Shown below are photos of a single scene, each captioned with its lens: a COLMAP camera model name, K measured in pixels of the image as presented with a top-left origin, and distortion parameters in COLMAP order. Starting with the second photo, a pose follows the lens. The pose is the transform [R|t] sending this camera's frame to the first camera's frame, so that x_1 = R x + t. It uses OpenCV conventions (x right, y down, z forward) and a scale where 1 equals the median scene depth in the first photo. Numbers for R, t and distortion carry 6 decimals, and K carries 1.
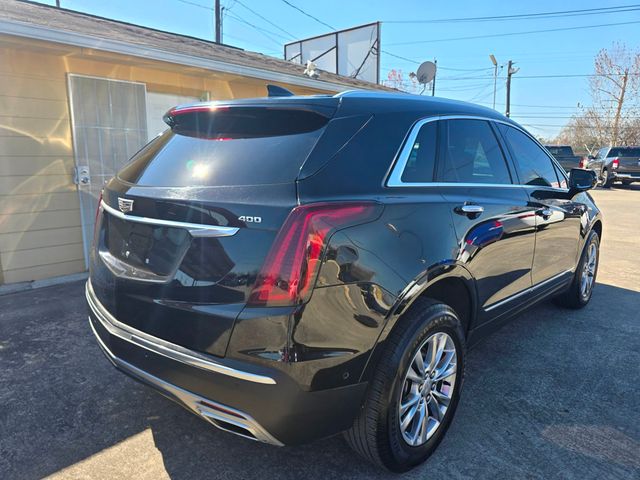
lens RADIAL K [[429.6, 0, 320.0], [0, 429.6, 240.0], [0, 0, 1]] dist [-0.000913, 0.000288]
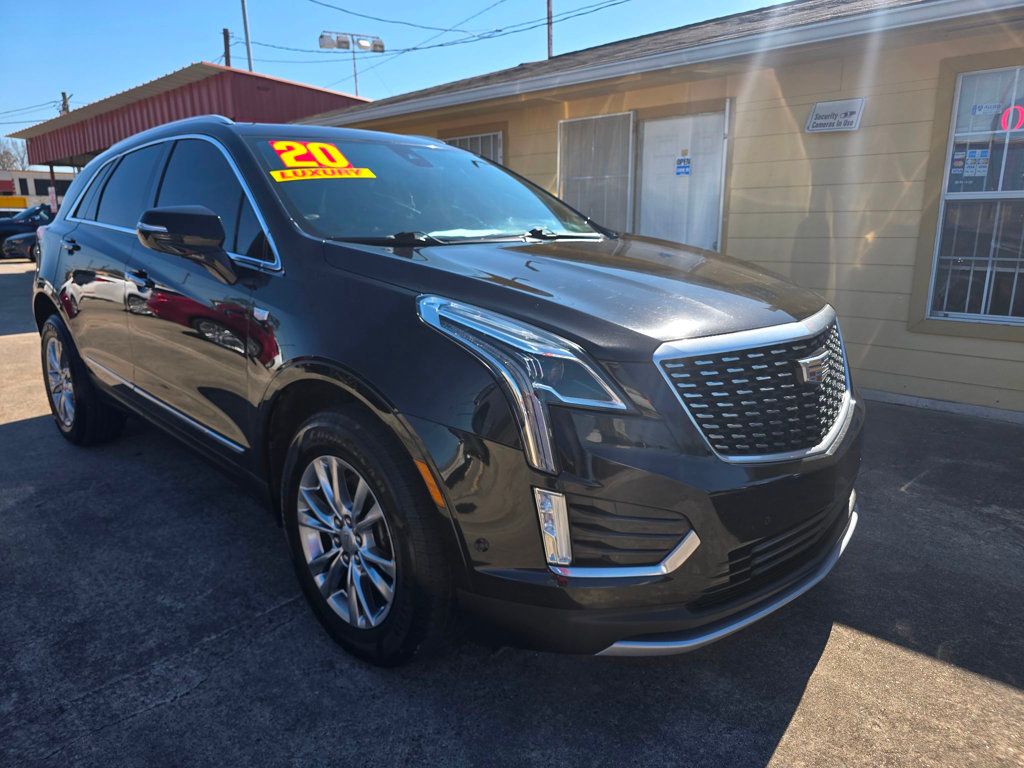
lens RADIAL K [[687.4, 0, 512.0], [0, 687.4, 384.0], [0, 0, 1]] dist [-0.000913, 0.000288]
pose [[-0.010787, 0.213135, -0.976963, 1.200584], [-0.185100, 0.959709, 0.211415, -0.179029], [0.982661, 0.183116, 0.029099, 1.209337]]
